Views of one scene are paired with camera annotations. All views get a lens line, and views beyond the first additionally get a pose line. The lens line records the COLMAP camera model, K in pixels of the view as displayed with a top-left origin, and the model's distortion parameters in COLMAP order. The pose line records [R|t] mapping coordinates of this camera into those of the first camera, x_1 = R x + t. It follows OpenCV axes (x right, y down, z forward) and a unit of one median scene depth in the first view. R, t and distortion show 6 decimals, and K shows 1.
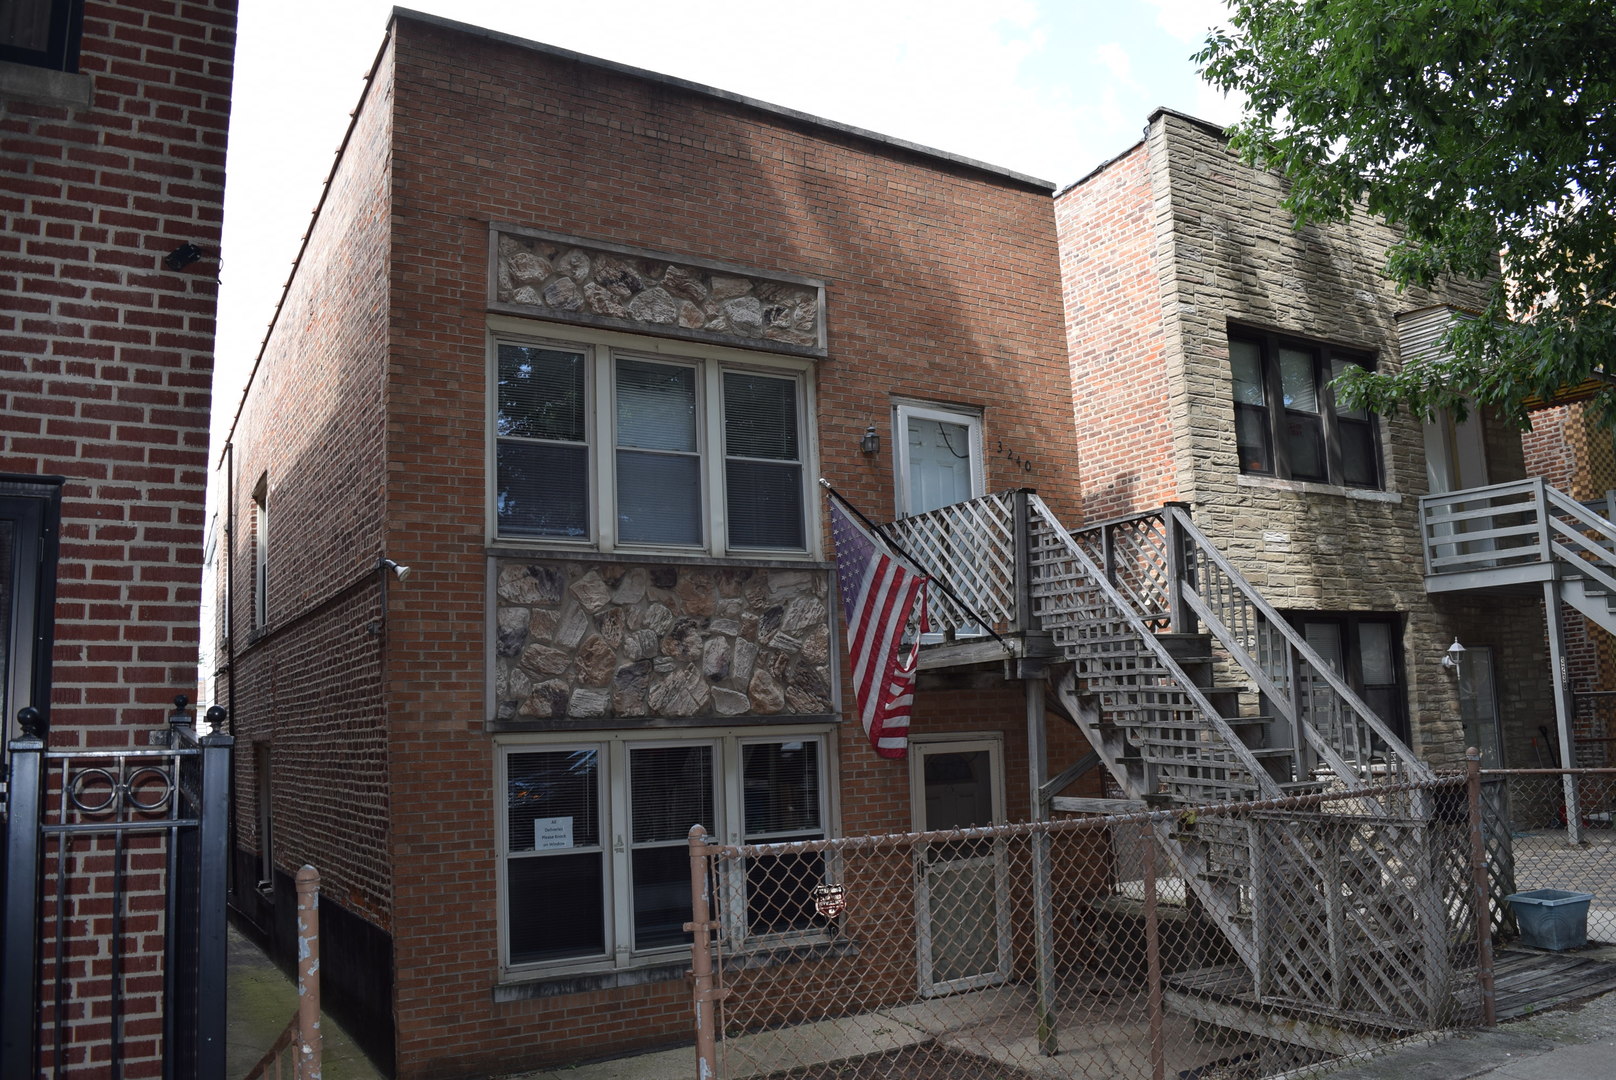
lens RADIAL K [[1246.9, 0, 806.8], [0, 1246.9, 543.2], [0, 0, 1]] dist [-0.099517, 0.015146]
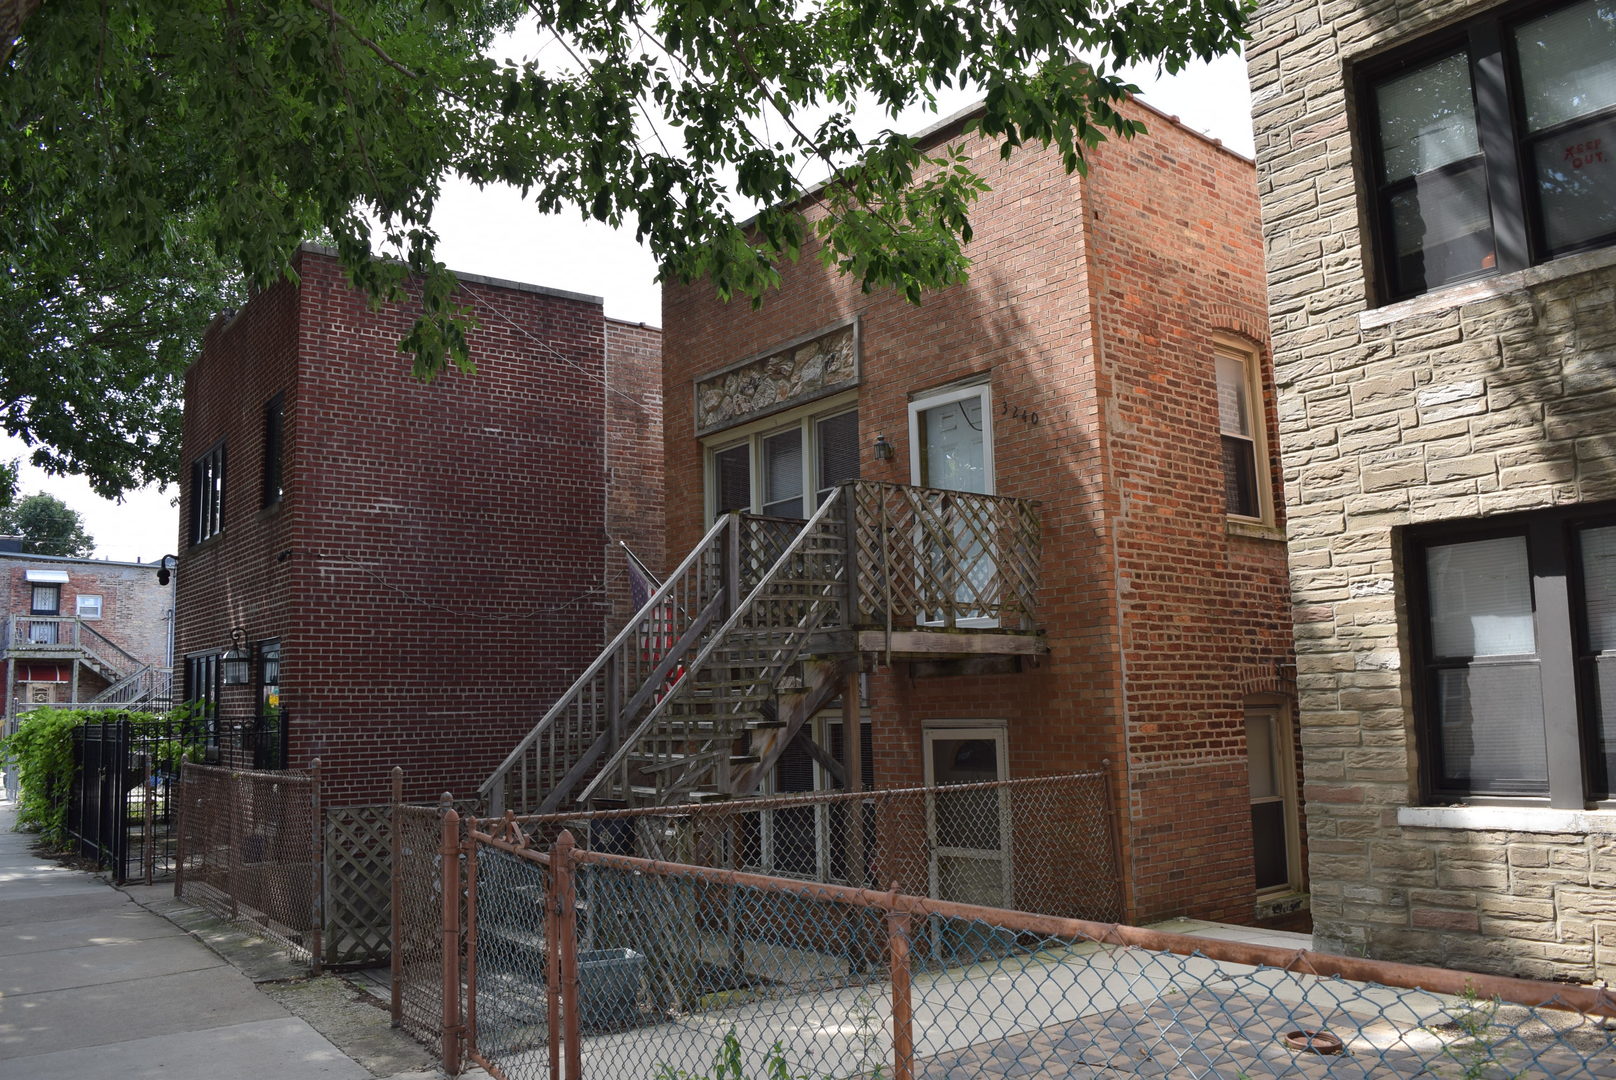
lens RADIAL K [[1246.9, 0, 806.7], [0, 1246.9, 540.5], [0, 0, 1]] dist [-0.099517, 0.015146]
pose [[0.130337, -0.101317, -0.986279, 1.073298], [0.163091, 0.983405, -0.079469, 0.070106], [0.977964, -0.150495, 0.144698, 0.746029]]
